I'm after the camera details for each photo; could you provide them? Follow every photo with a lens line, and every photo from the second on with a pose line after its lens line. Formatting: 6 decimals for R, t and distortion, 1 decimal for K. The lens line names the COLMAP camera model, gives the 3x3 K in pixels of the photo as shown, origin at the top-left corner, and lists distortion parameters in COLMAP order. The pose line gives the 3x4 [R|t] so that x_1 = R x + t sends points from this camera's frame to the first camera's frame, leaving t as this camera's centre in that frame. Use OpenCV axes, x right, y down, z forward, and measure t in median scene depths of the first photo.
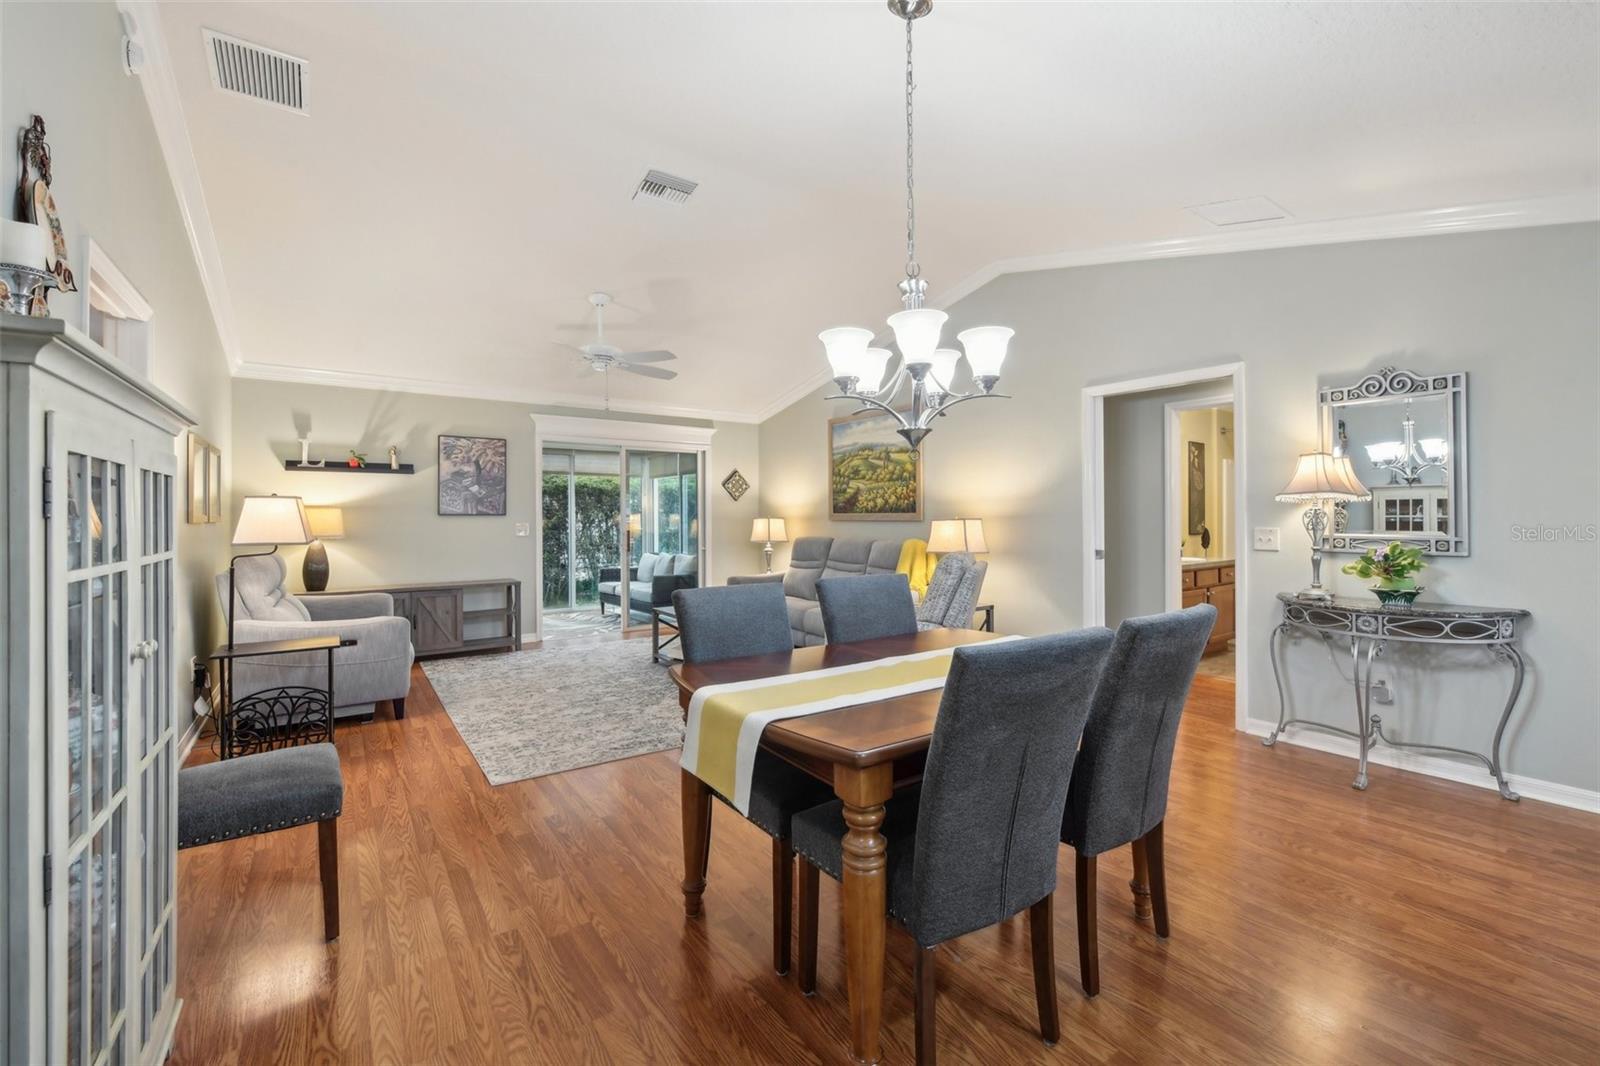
lens RADIAL K [[669.7, 0, 816.5], [0, 669.7, 513.5], [0, 0, 1]] dist [-0.018938, -0.000827]
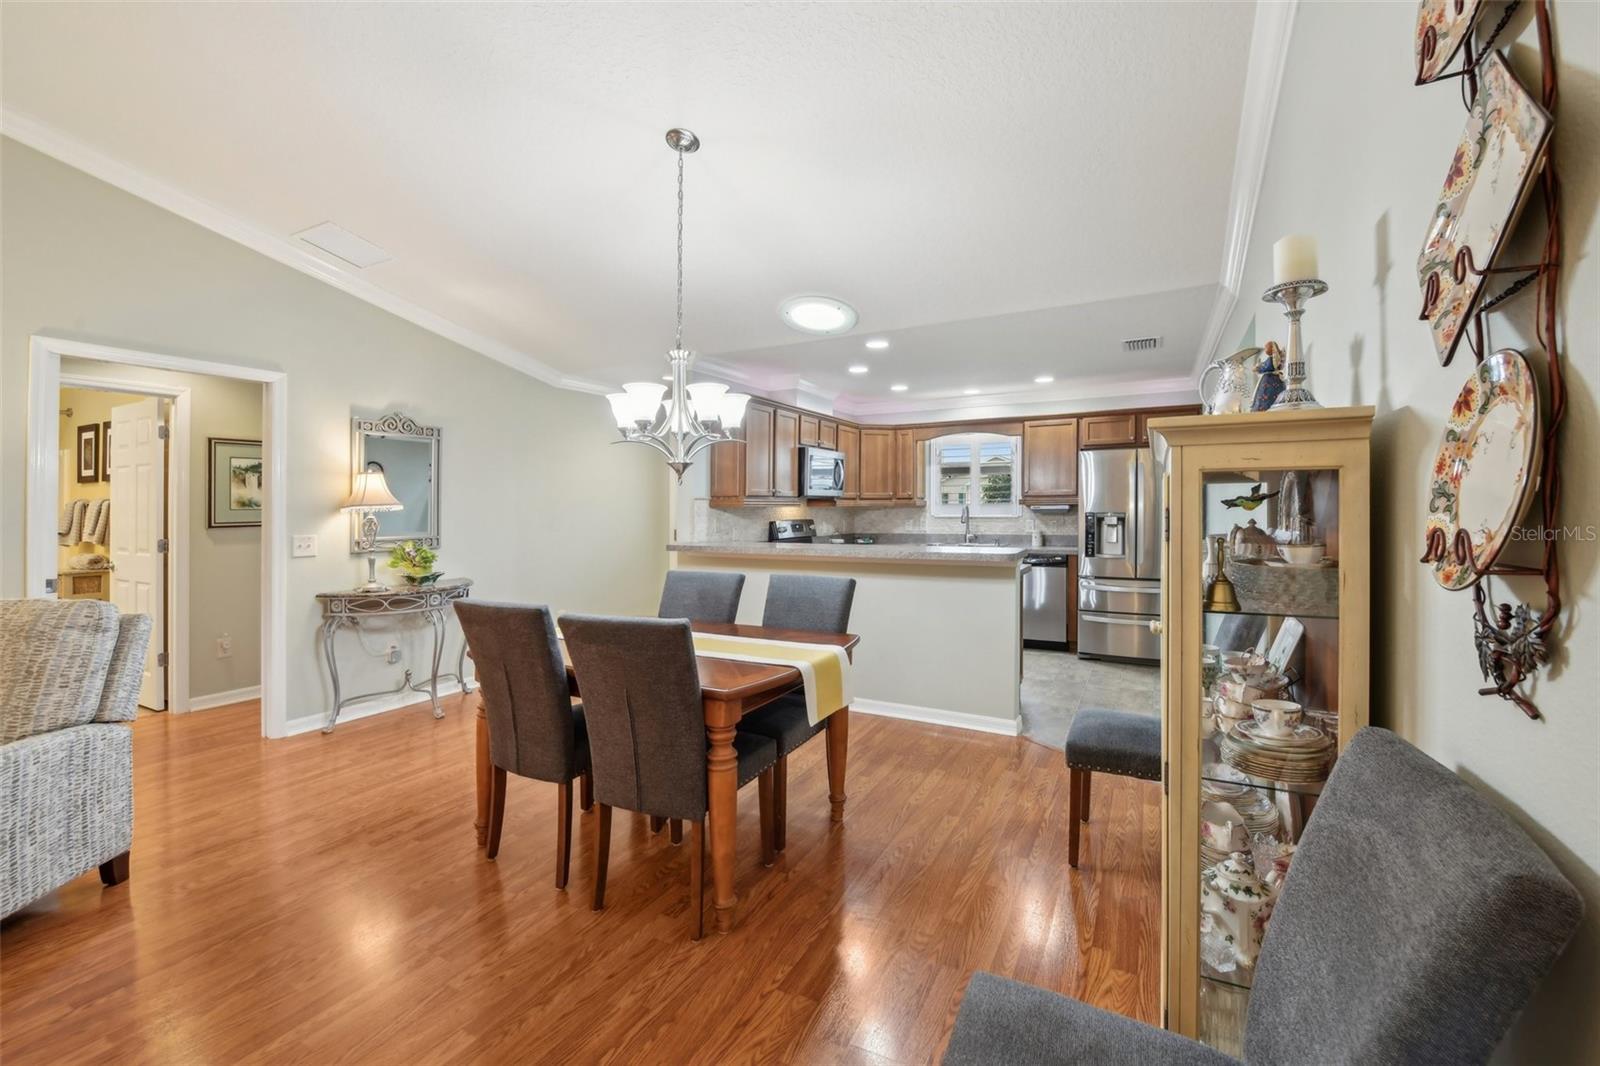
lens RADIAL K [[656.1, 0, 822.7], [0, 656.1, 505.5], [0, 0, 1]] dist [-0.019944, 0.001698]
pose [[-0.456272, 0.008794, 0.889797, -0.569616], [0.004826, 0.999961, -0.007408, -0.013312], [-0.889827, 0.000914, -0.456296, 0.664096]]
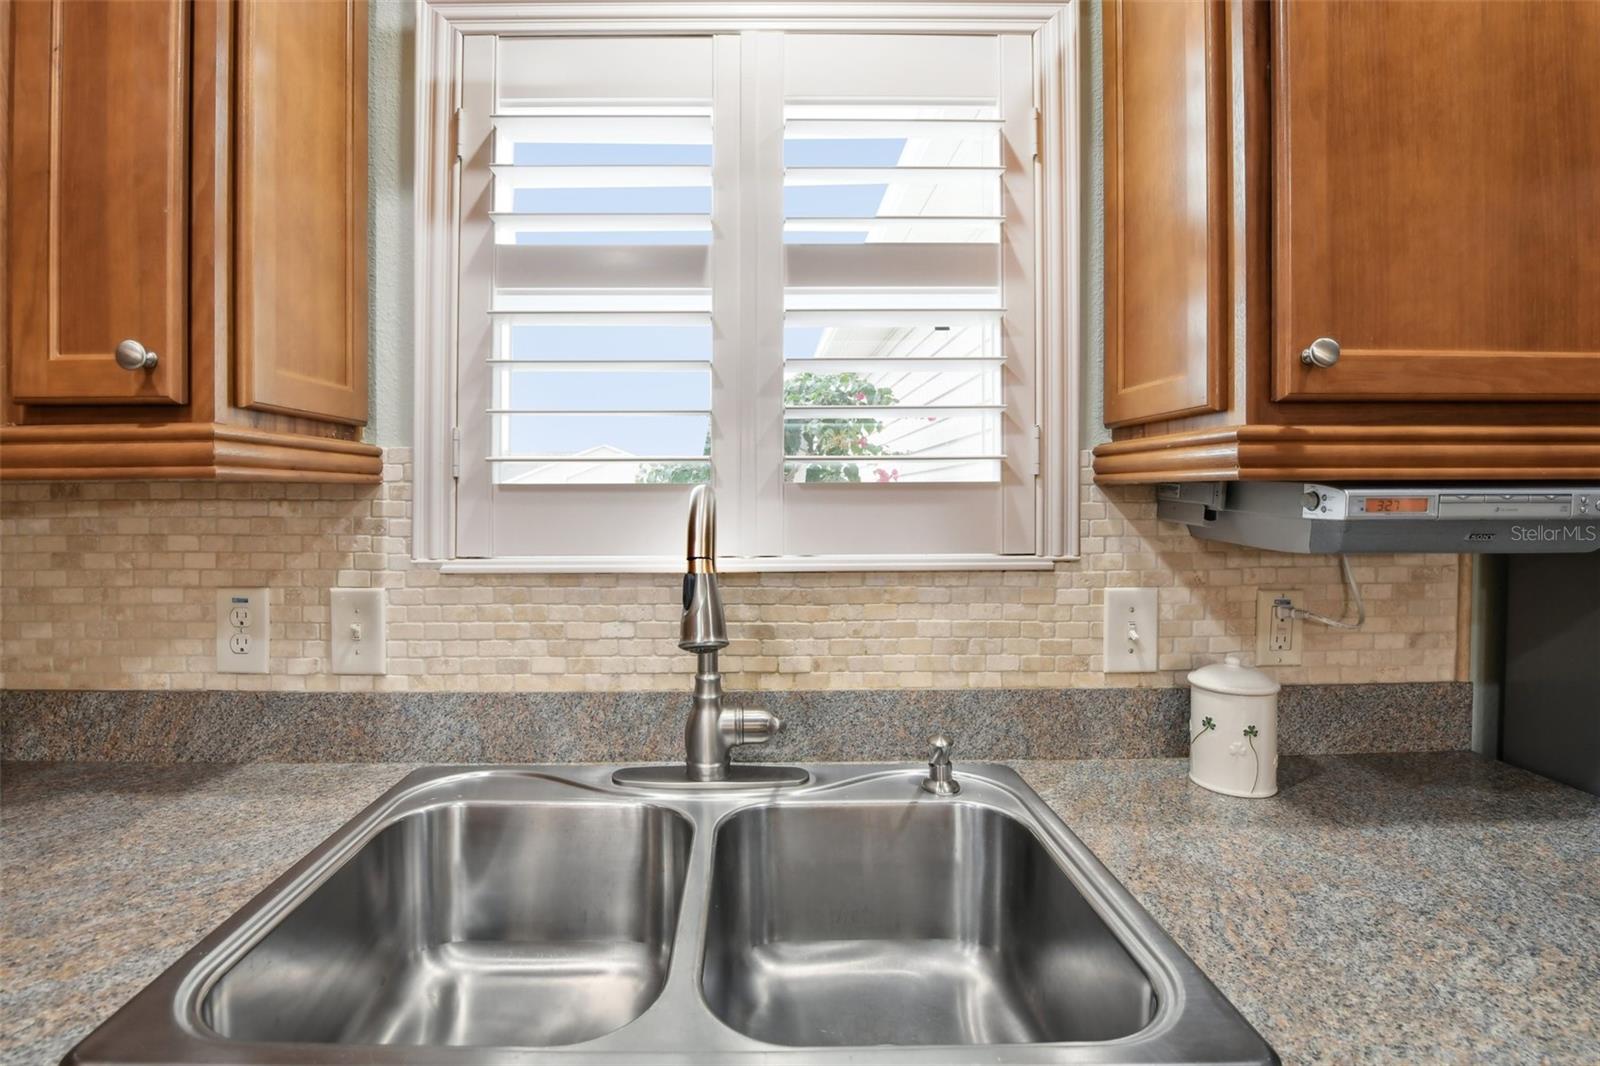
lens RADIAL K [[723.4, 0, 760.8], [0, 723.4, 503.1], [0, 0, 1]] dist [-0.026570, -0.000393]
pose [[-0.816945, -0.005750, 0.576687, 0.600114], [0.001026, 0.999934, 0.011423, -0.020044], [-0.576715, 0.009924, -0.816885, -0.246799]]
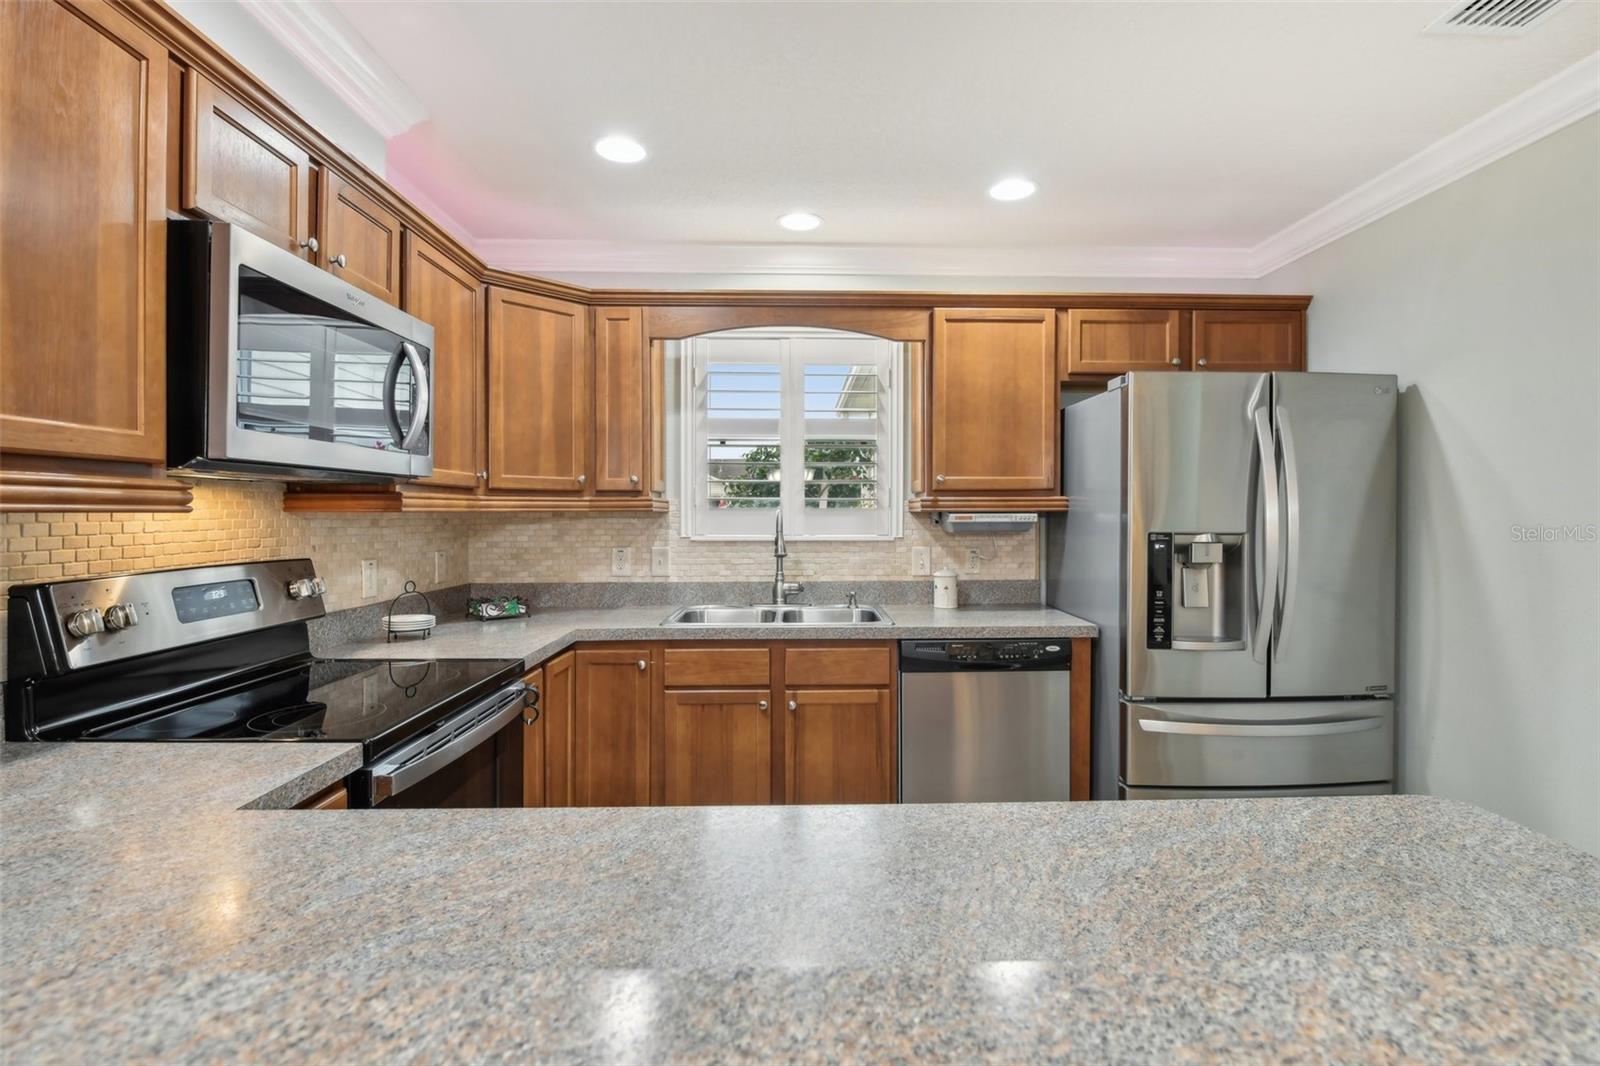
lens RADIAL K [[750.4, 0, 816.3], [0, 750.4, 521.6], [0, 0, 1]] dist [-0.006982, 0.001114]
pose [[-0.825102, -0.002776, 0.564977, 0.283568], [0.001380, 0.999975, 0.006929, -0.019247], [-0.564982, 0.006497, -0.825078, 0.185052]]
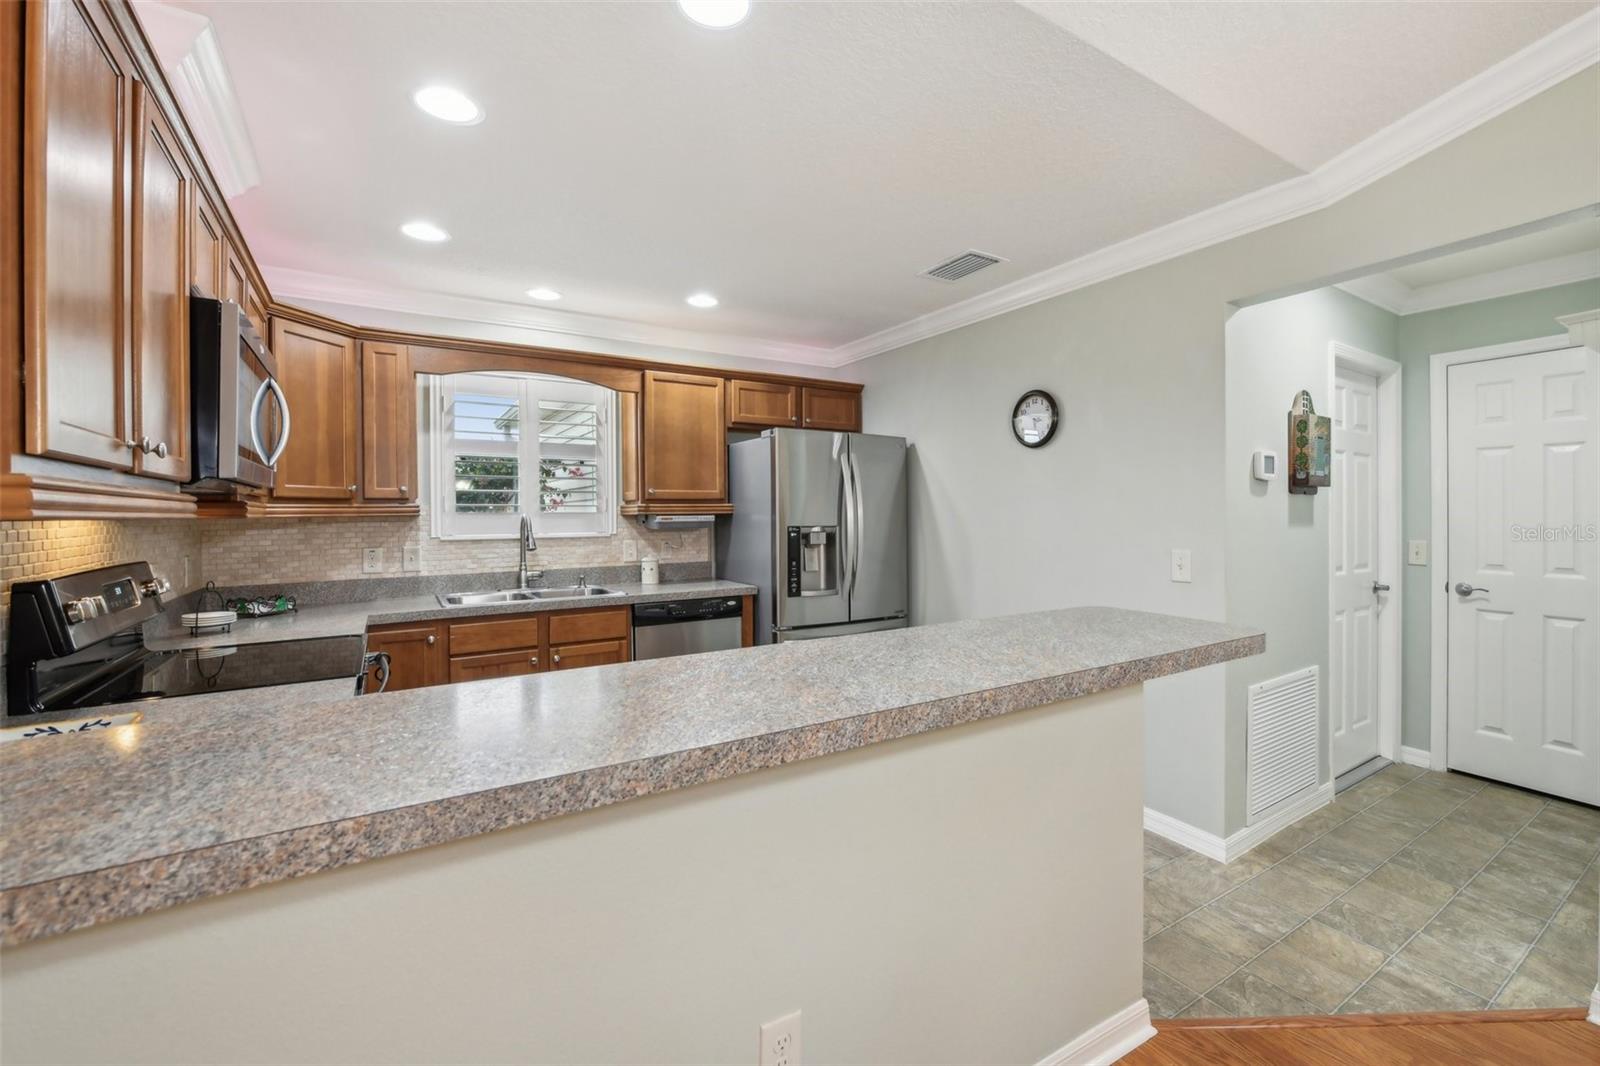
lens RADIAL K [[669.7, 0, 805.0], [0, 669.7, 524.0], [0, 0, 1]] dist [-0.018938, -0.000827]
pose [[-0.998164, 0.011261, 0.059507, 0.329499], [0.011947, 0.999866, 0.011197, -0.018565], [-0.059373, 0.011887, -0.998165, 0.417356]]
